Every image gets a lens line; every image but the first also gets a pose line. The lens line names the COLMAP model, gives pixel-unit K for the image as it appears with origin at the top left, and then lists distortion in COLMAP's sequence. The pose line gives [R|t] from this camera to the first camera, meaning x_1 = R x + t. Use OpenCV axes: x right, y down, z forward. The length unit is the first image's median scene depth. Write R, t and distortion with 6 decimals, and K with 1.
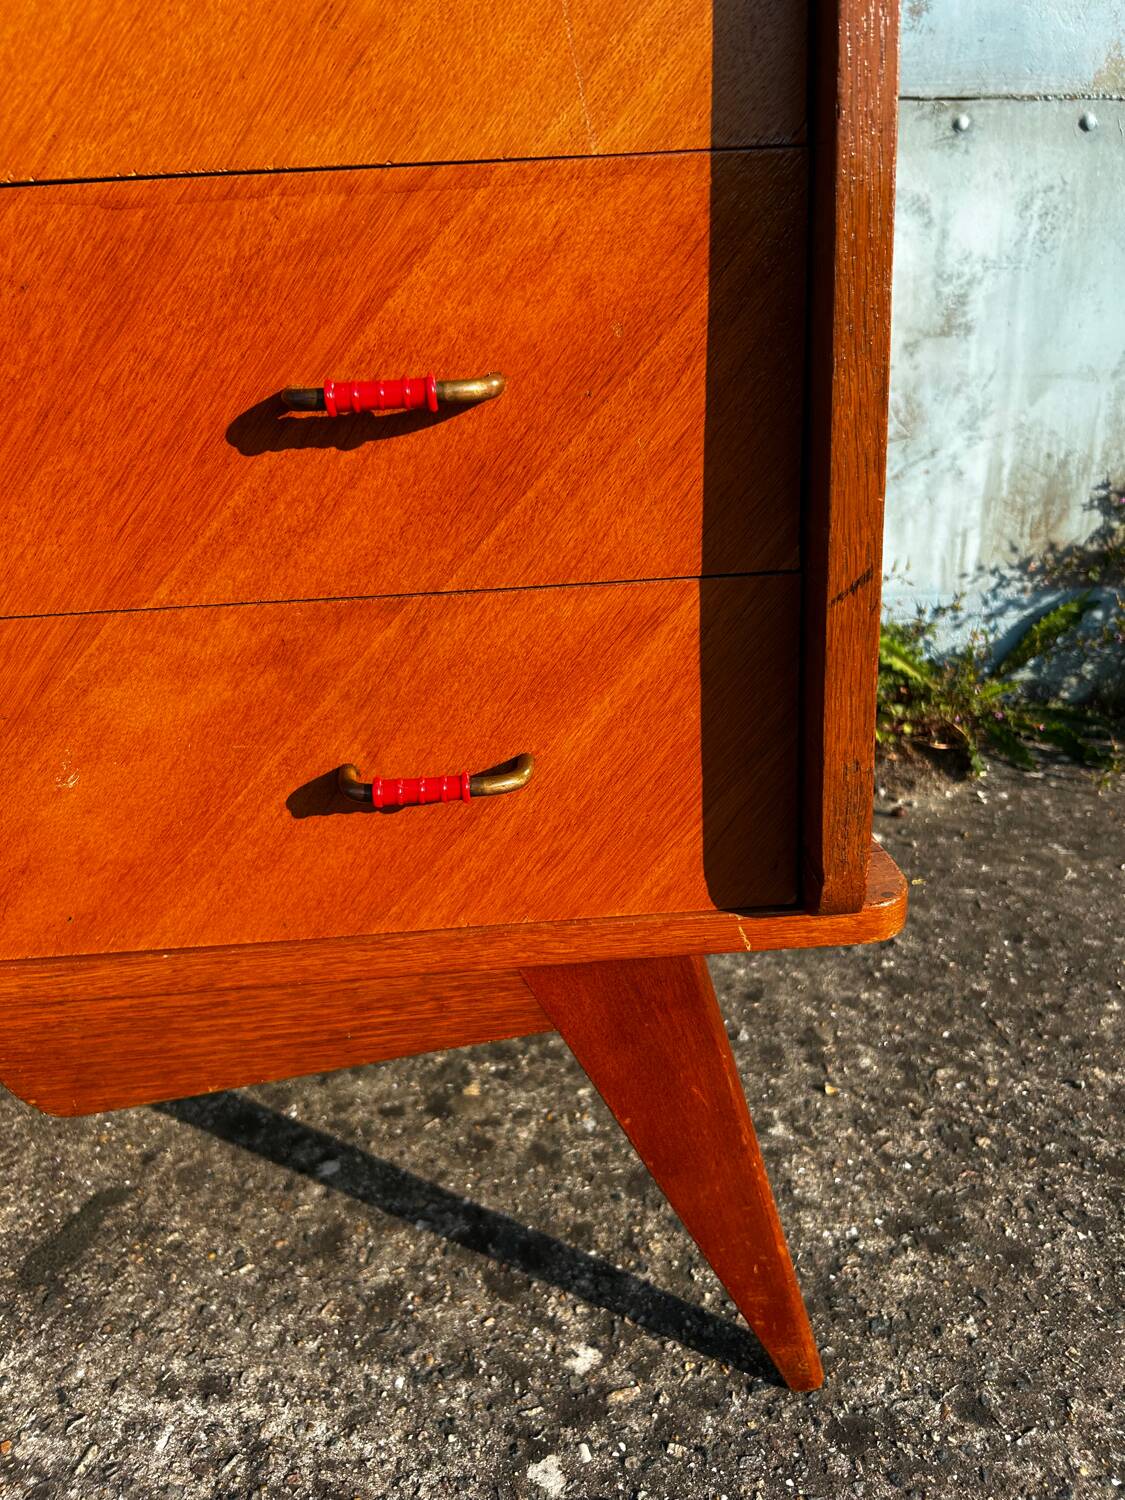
lens RADIAL K [[1146.7, 0, 573.5], [0, 1146.7, 745.4], [0, 0, 1]] dist [0.029021, -0.036358]
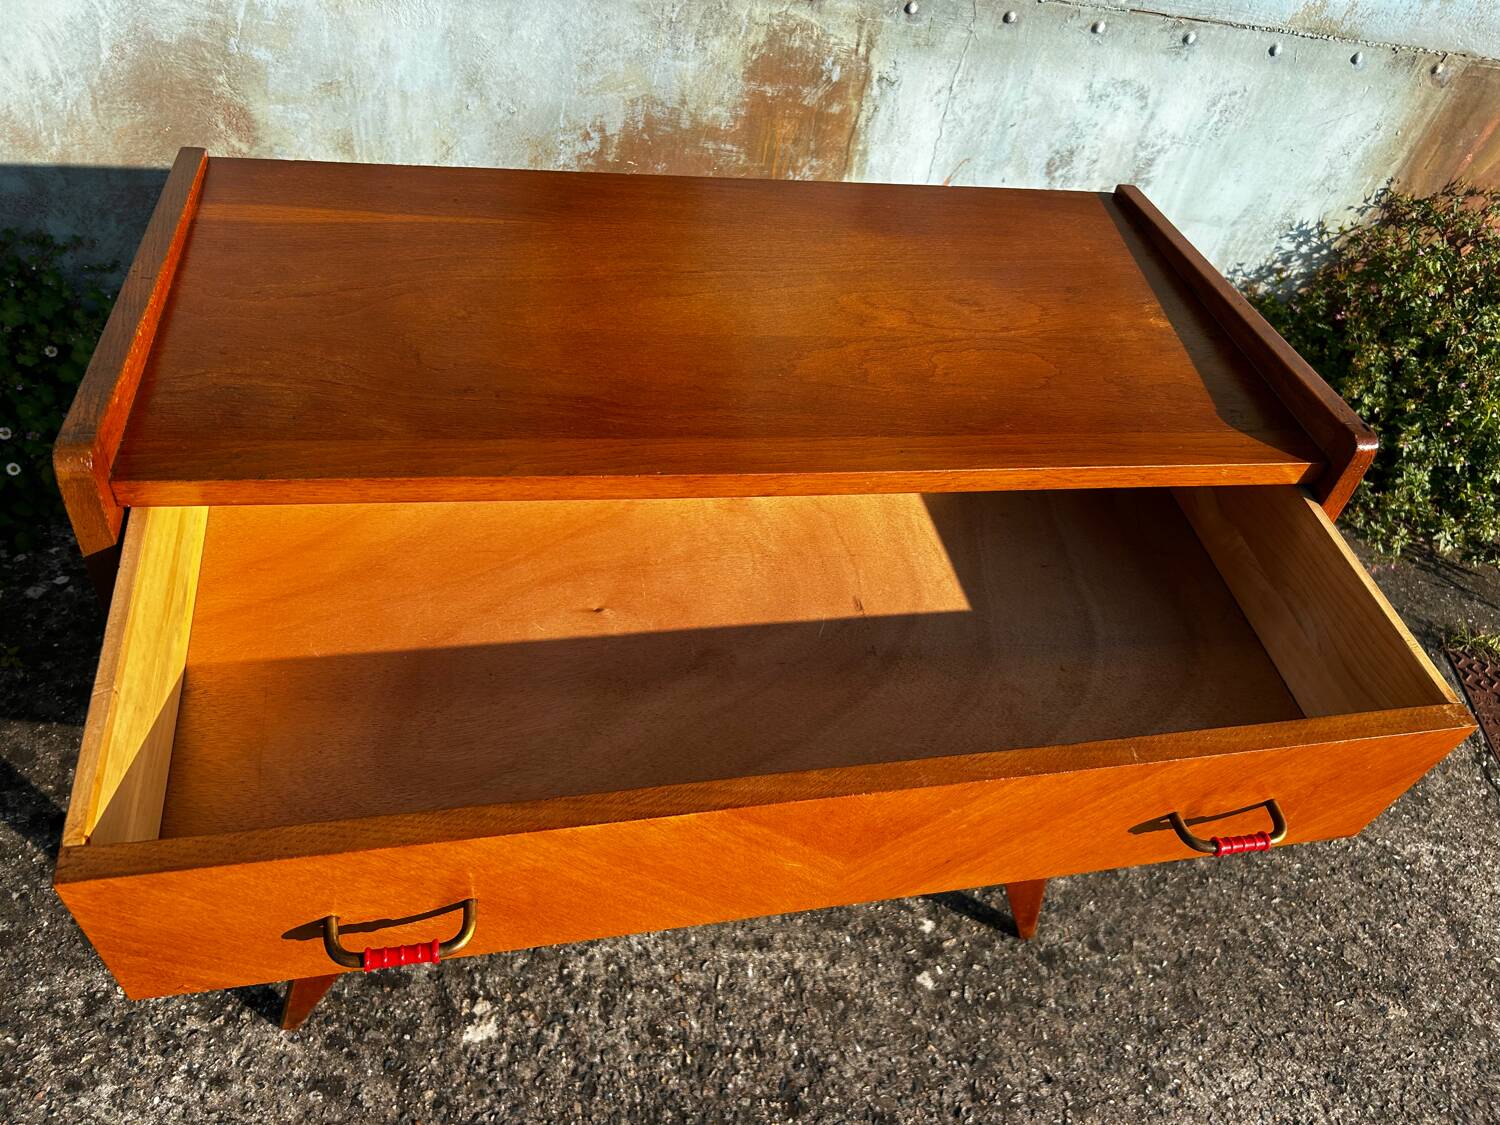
lens RADIAL K [[1146.7, 0, 759.2], [0, 1146.7, 561.4], [0, 0, 1]] dist [0.029021, -0.036358]
pose [[0.971341, 0.036824, 0.234819, -0.755392], [-0.127359, 0.914770, 0.383374, -0.800208], [-0.200687, -0.402294, 0.893244, -0.534693]]
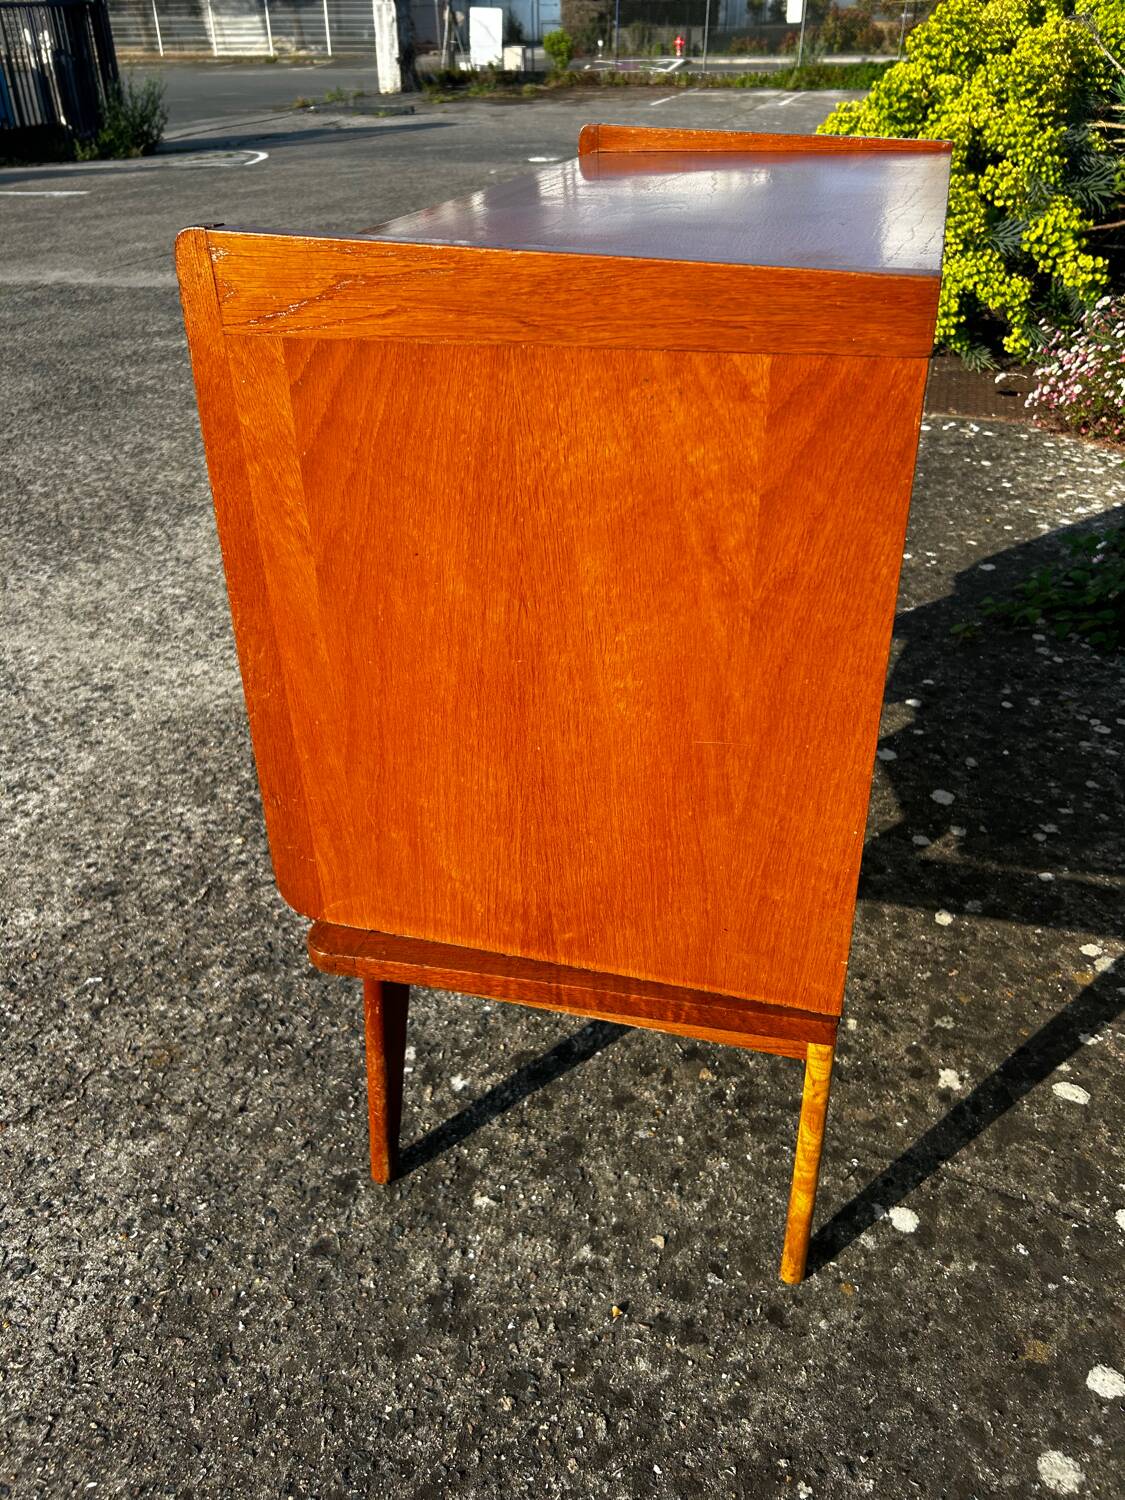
lens RADIAL K [[1146.7, 0, 541.0], [0, 1146.7, 722.5], [0, 0, 1]] dist [0.029021, -0.036358]
pose [[-0.336390, 0.532009, -0.777051, 0.954411], [-0.300270, 0.721476, 0.623948, -0.920376], [0.892569, 0.443215, -0.082951, 0.926107]]
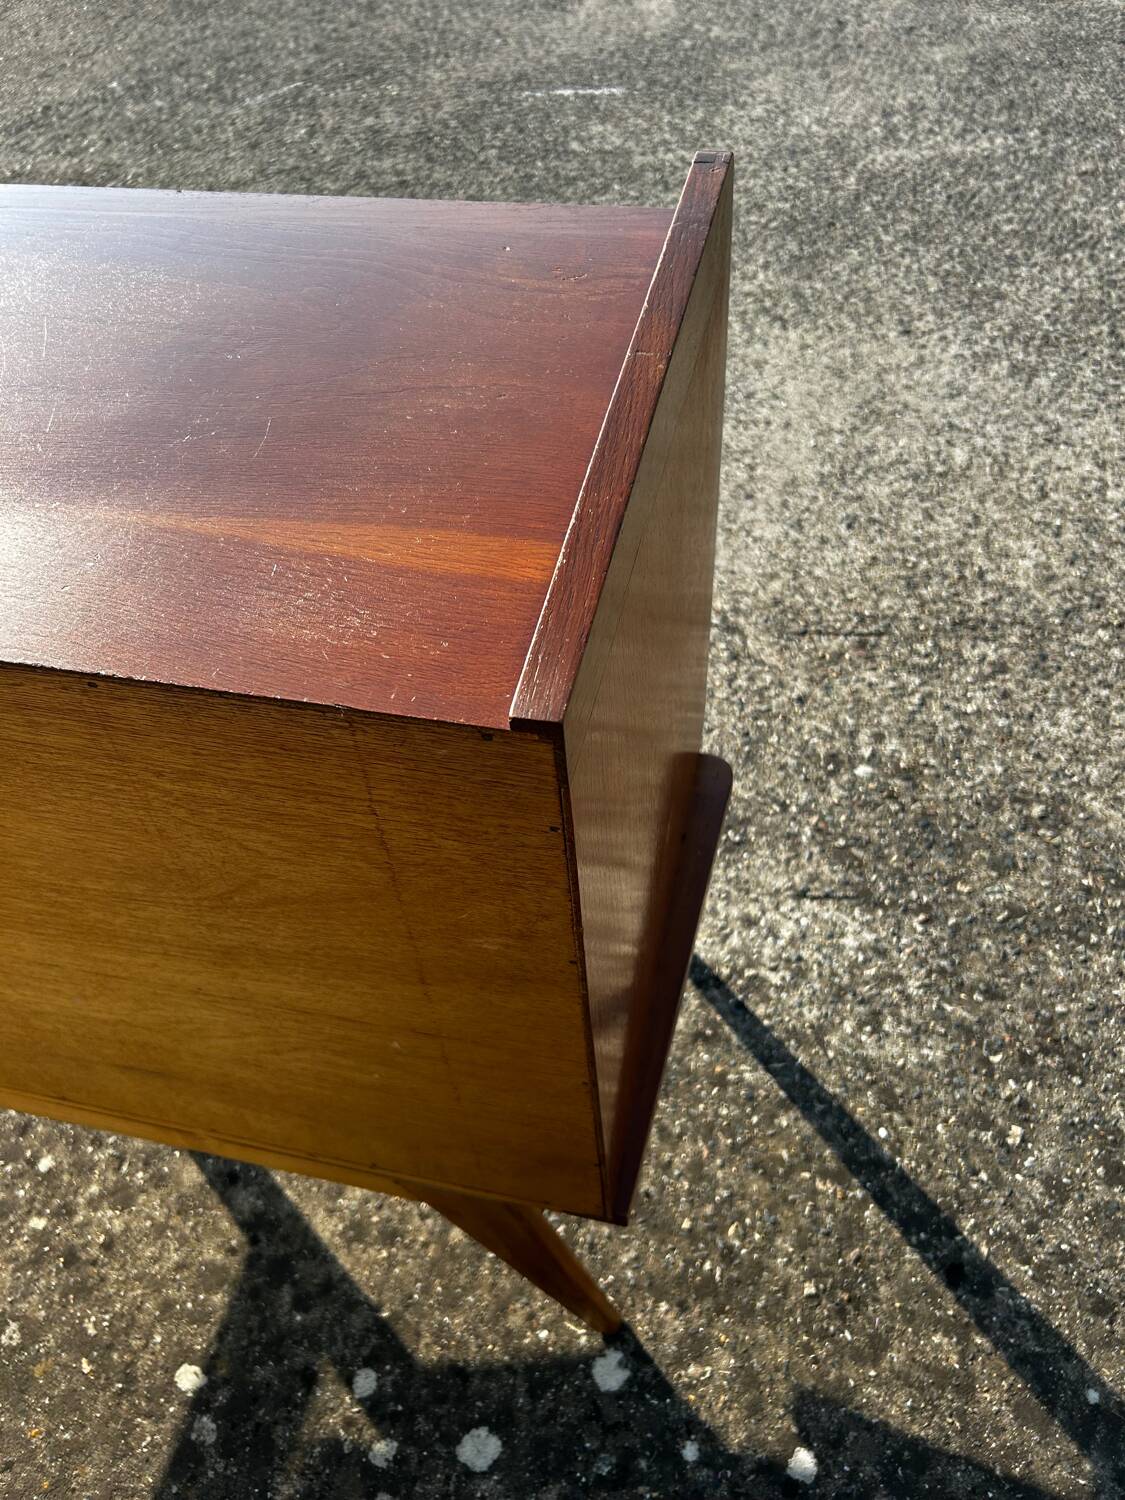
lens RADIAL K [[1146.7, 0, 546.5], [0, 1146.7, 724.7], [0, 0, 1]] dist [0.029021, -0.036358]
pose [[-0.954376, -0.119696, 0.273568, -1.235629], [0.214903, 0.360760, 0.907562, -1.152985], [-0.207324, 0.924946, -0.318577, 1.126429]]
